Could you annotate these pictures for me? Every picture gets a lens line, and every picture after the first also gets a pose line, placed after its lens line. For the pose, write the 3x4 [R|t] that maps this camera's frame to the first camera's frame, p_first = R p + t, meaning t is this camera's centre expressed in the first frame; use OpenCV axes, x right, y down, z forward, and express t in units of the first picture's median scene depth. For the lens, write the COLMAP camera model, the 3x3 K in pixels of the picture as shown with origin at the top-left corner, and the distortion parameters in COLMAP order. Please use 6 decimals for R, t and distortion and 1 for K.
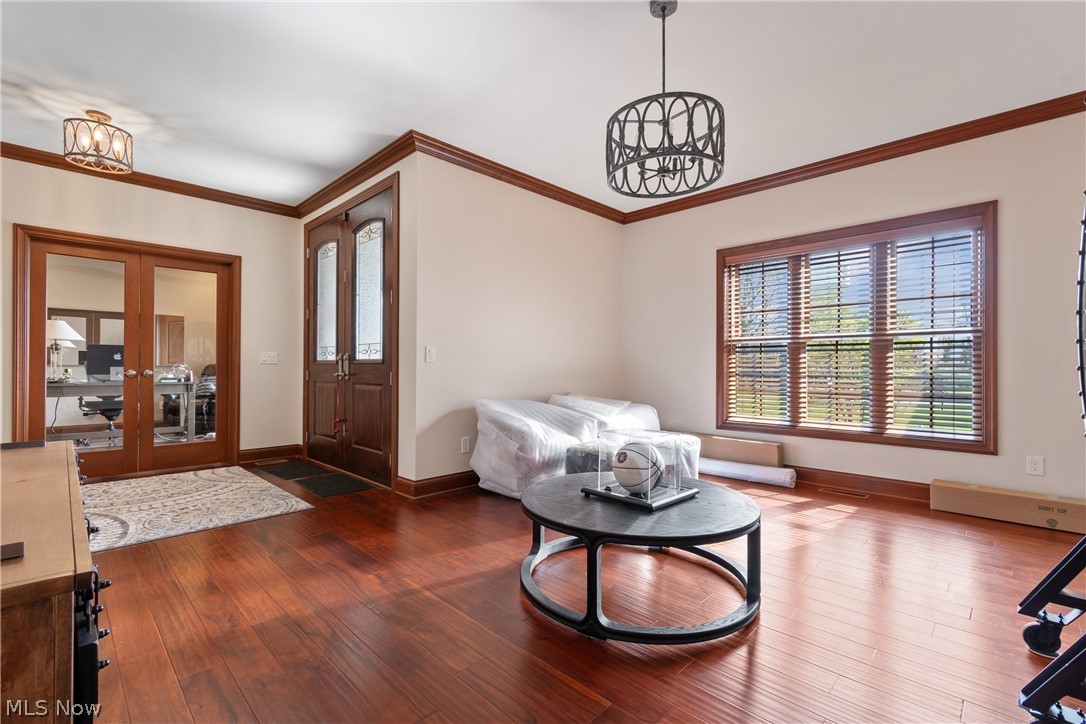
lens RADIAL K [[484.2, 0, 543.4], [0, 484.2, 364.4], [0, 0, 1]] dist [0.000490, -0.000026]
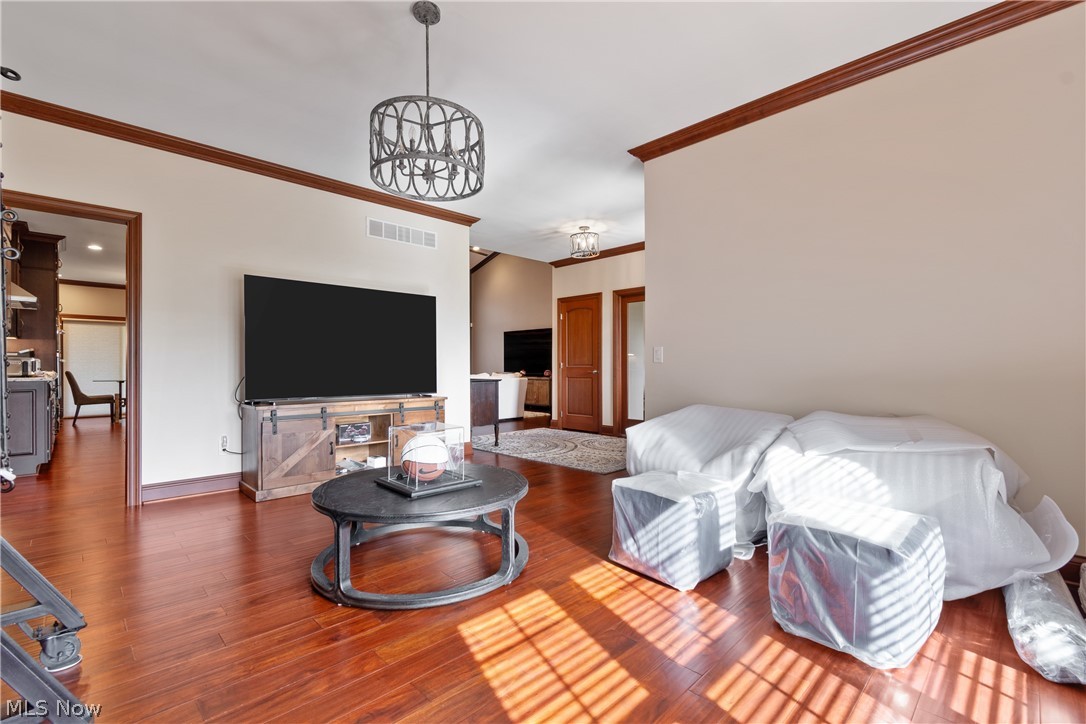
lens RADIAL K [[484.2, 0, 543.4], [0, 484.2, 364.4], [0, 0, 1]] dist [0.000490, -0.000026]
pose [[-0.014611, -0.006509, -0.999872, 0.938076], [0.006239, 0.999959, -0.006601, 0.000045], [0.999874, -0.006335, -0.014569, 0.944674]]
